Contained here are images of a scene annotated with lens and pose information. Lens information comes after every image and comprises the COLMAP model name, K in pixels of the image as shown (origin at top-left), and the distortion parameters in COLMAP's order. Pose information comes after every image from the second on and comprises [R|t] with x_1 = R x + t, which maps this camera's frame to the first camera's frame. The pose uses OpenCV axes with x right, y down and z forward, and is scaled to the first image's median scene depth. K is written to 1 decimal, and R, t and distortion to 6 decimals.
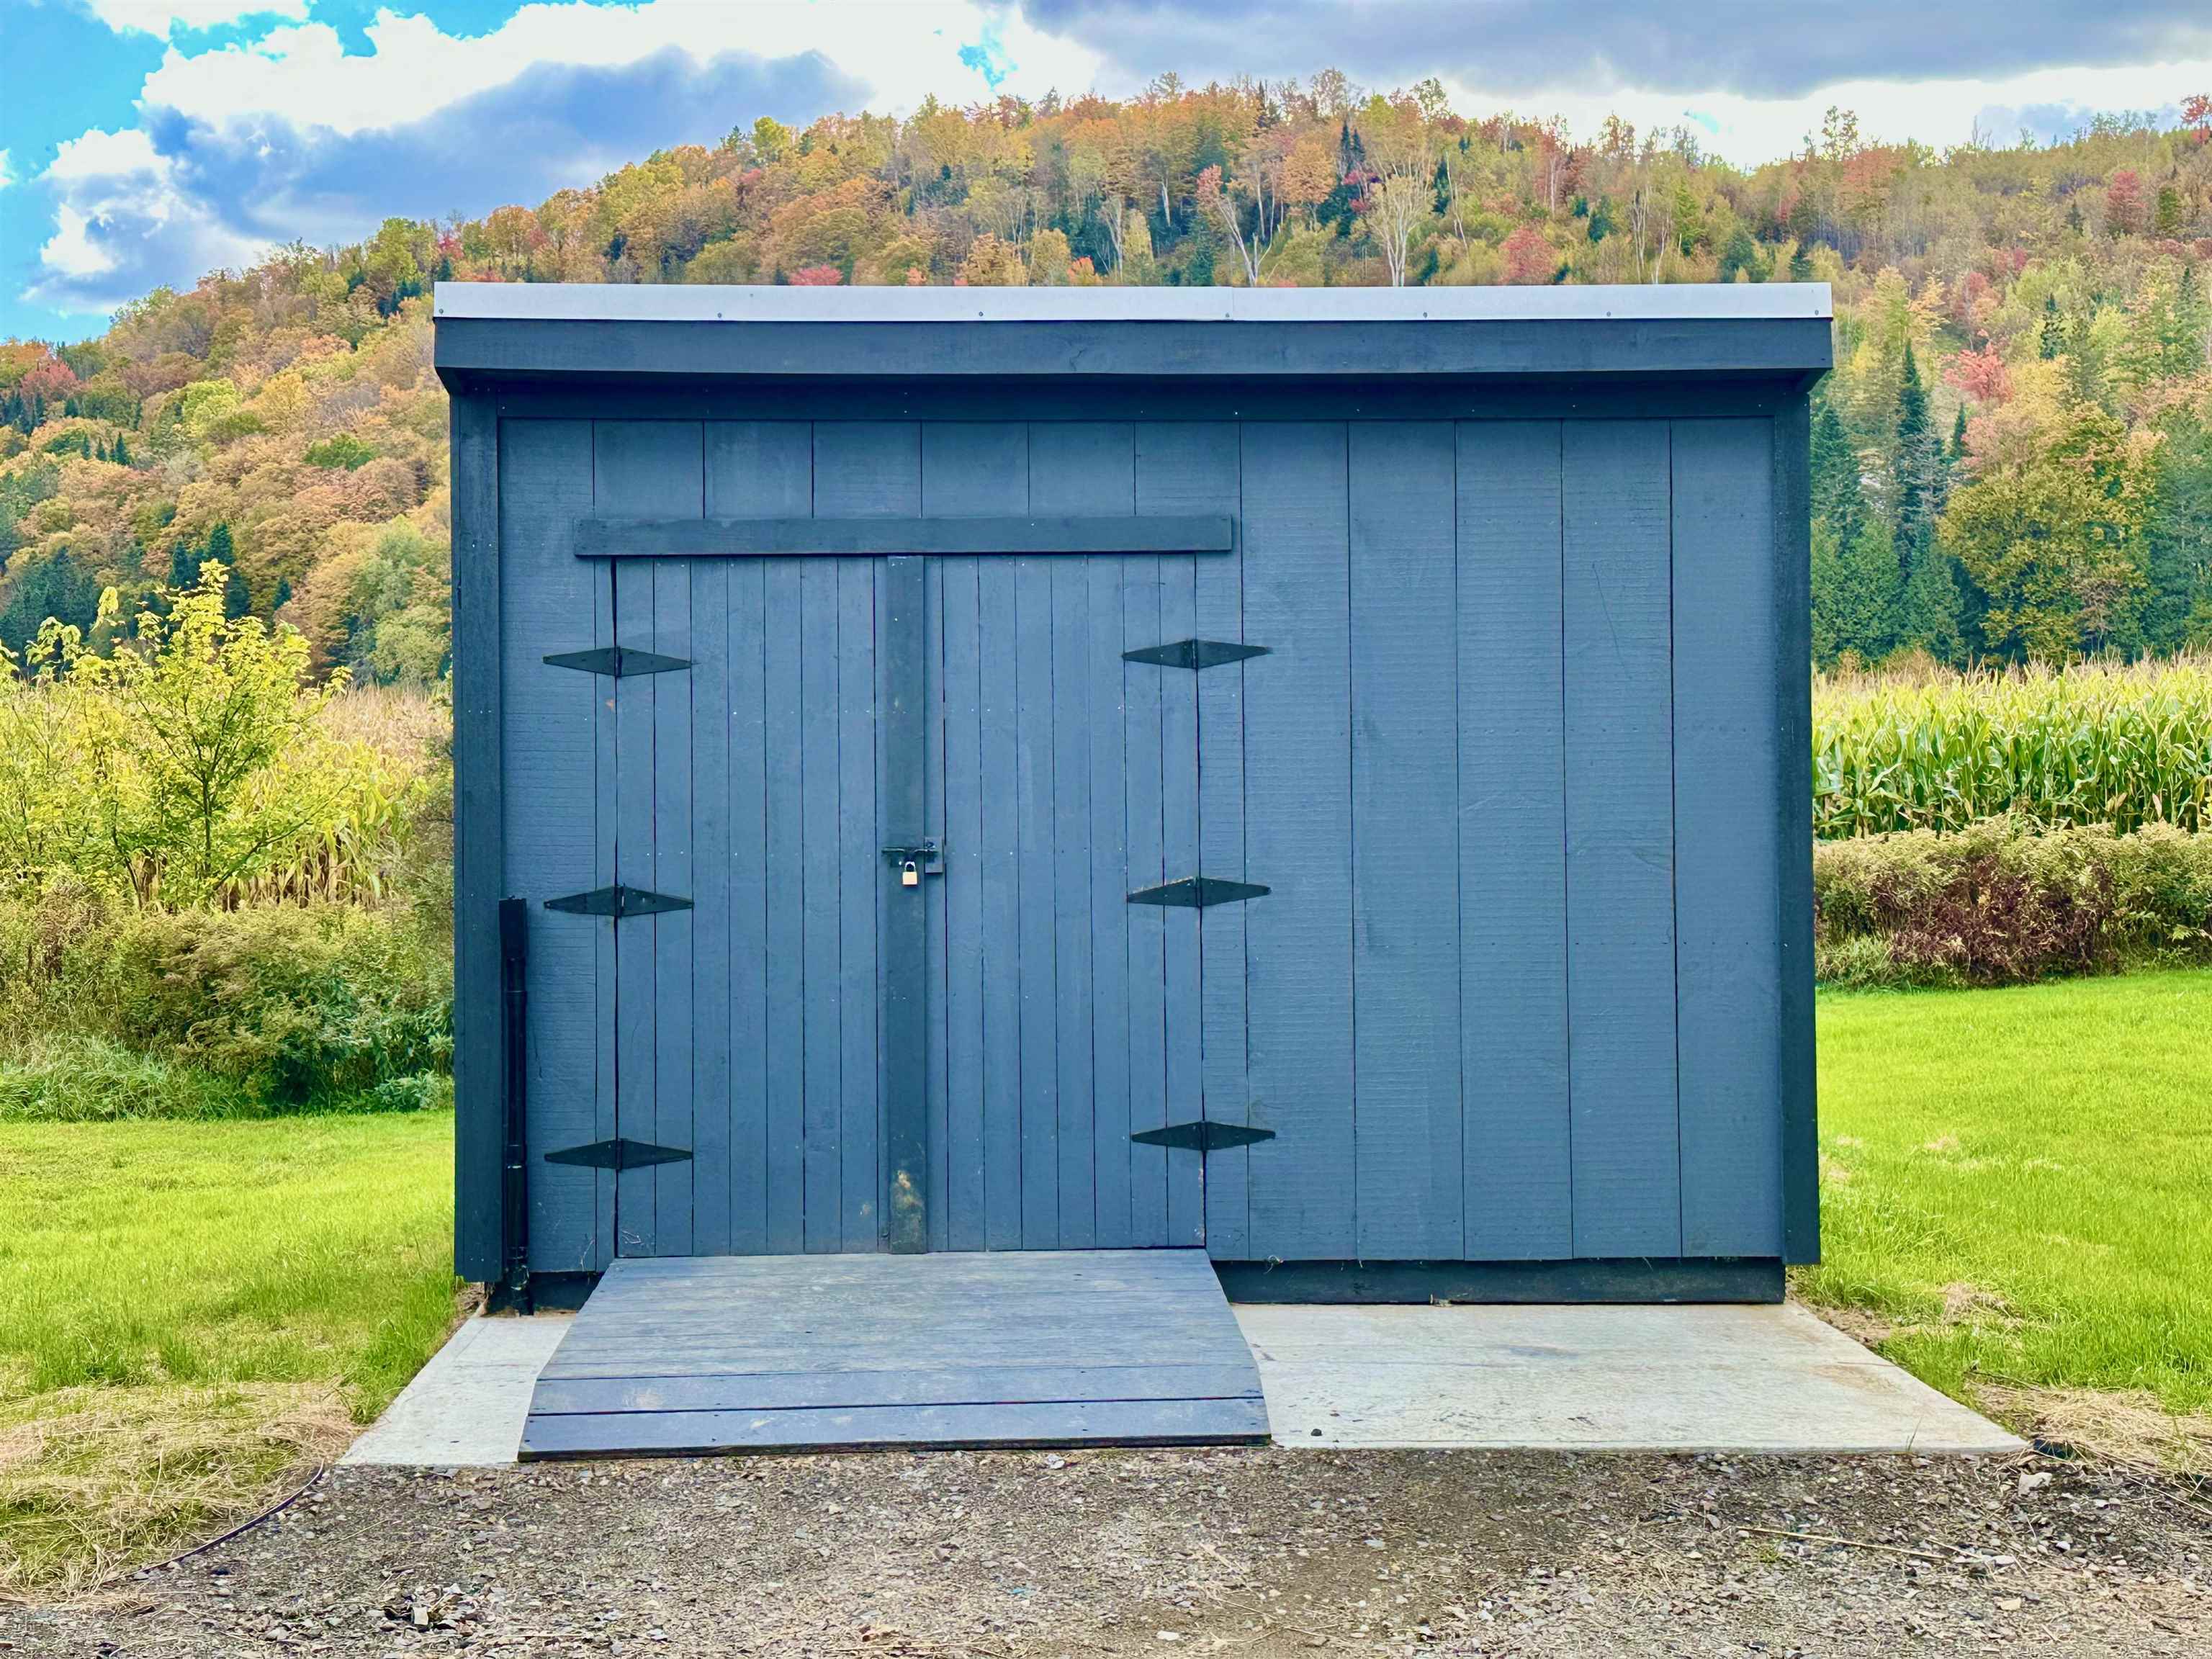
lens RADIAL K [[2862.3, 0, 1100.2], [0, 2862.3, 826.4], [0, 0, 1]] dist [0.153494, -0.380365]
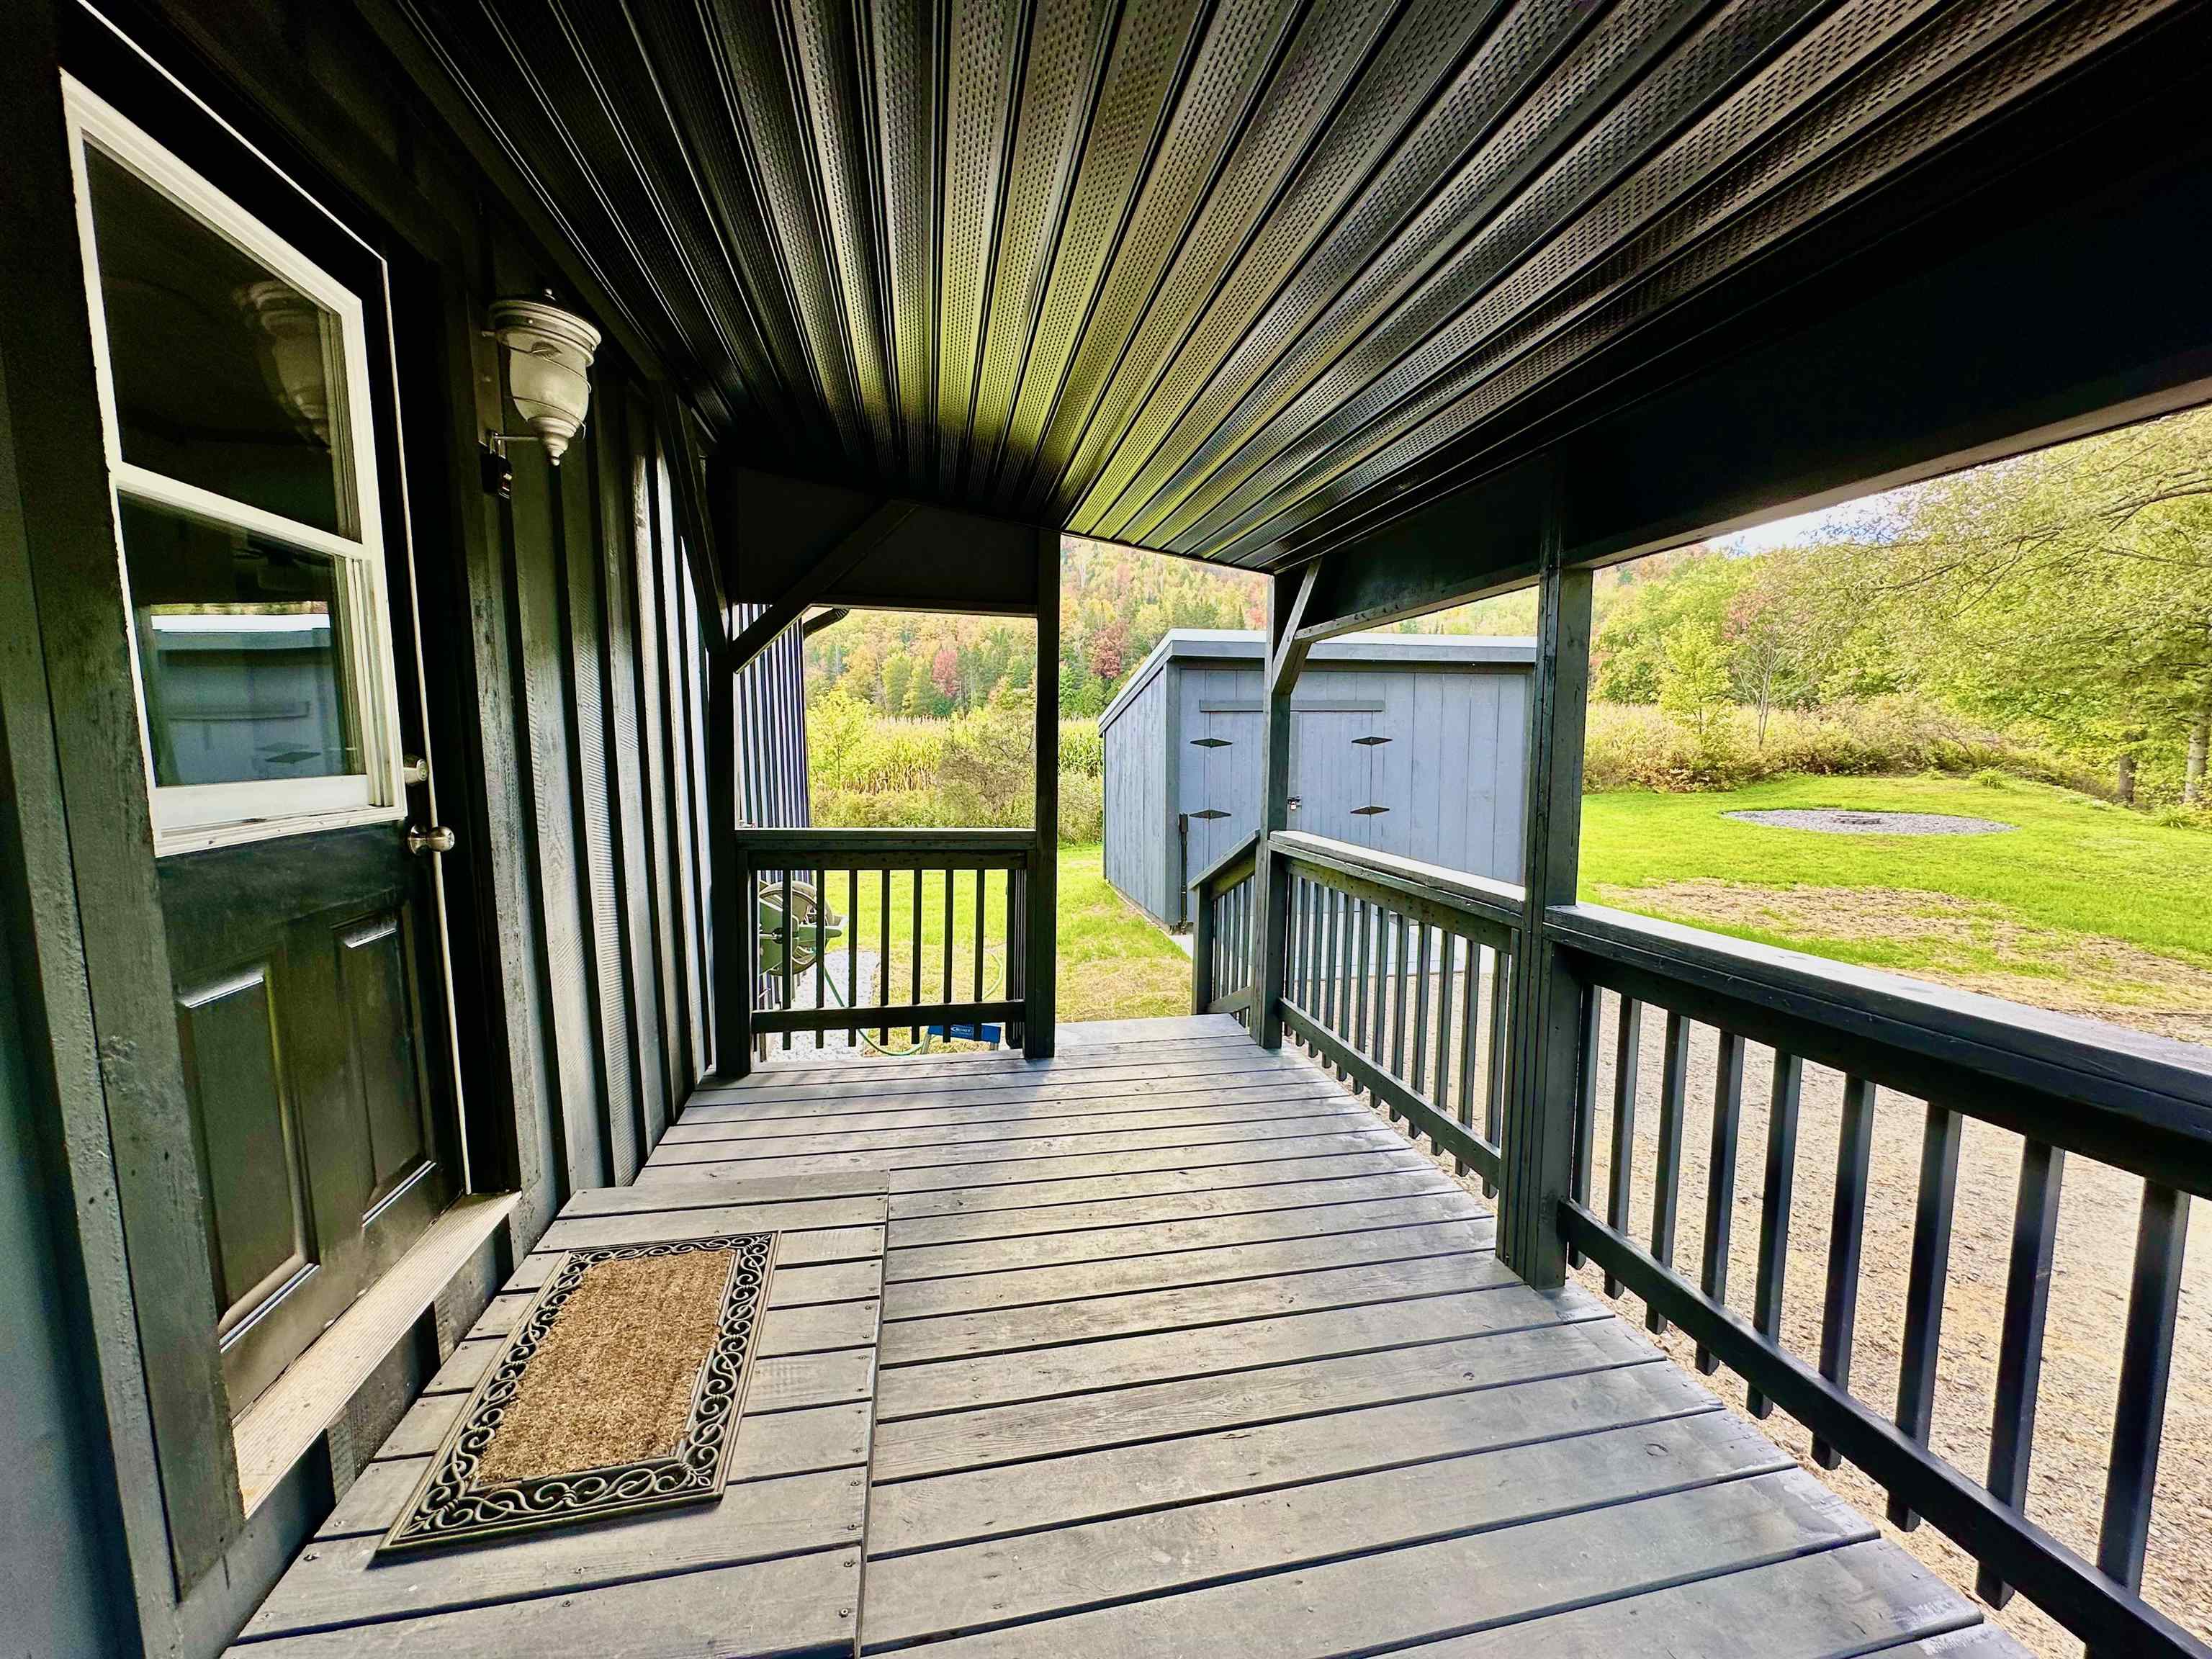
lens RADIAL K [[879.8, 0, 1105.3], [0, 879.8, 831.8], [0, 0, 1]] dist [-0.000764, -0.000559]
pose [[0.990873, -0.009106, 0.134487, -0.422863], [-0.003618, 0.995559, 0.094069, -0.049515], [-0.134747, -0.093697, 0.986440, -0.004383]]
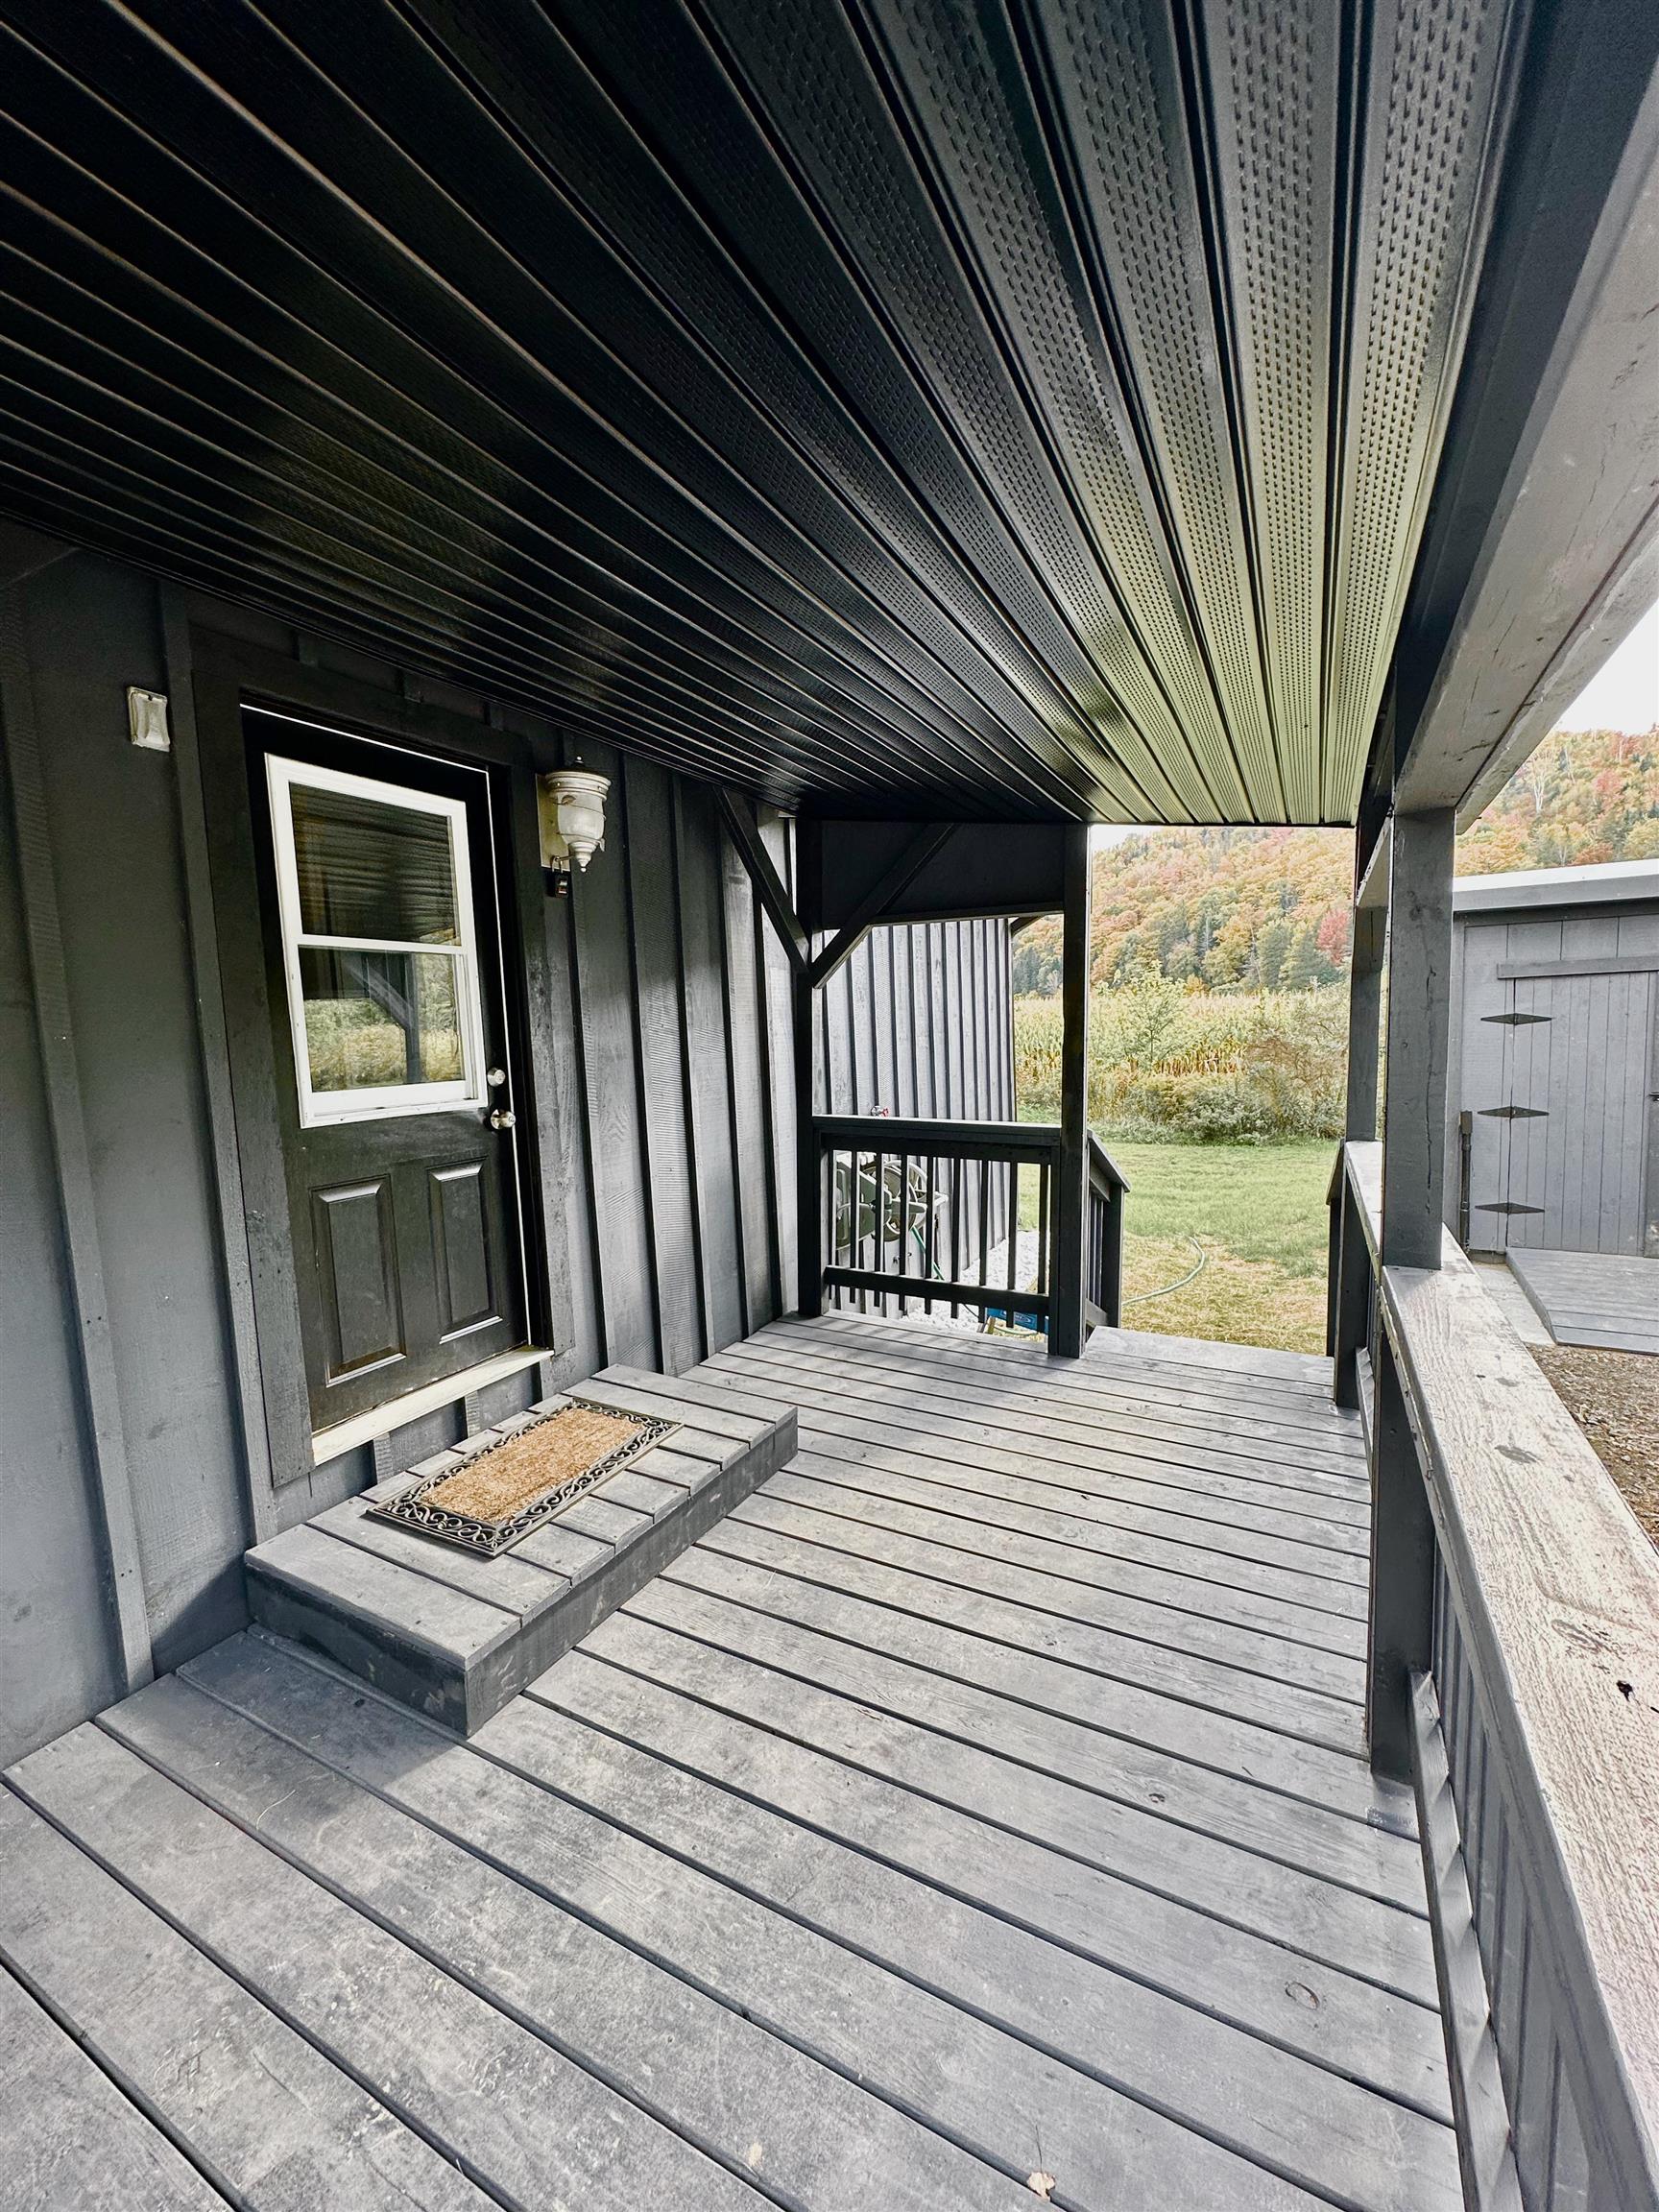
lens RADIAL K [[879.8, 0, 829.5], [0, 879.8, 1105.6], [0, 0, 1]] dist [-0.000764, -0.000559]
pose [[0.845109, 0.023783, -0.534064, -0.260724], [0.023222, 0.996434, 0.081121, -0.057510], [0.534089, -0.080958, 0.841543, 0.005079]]
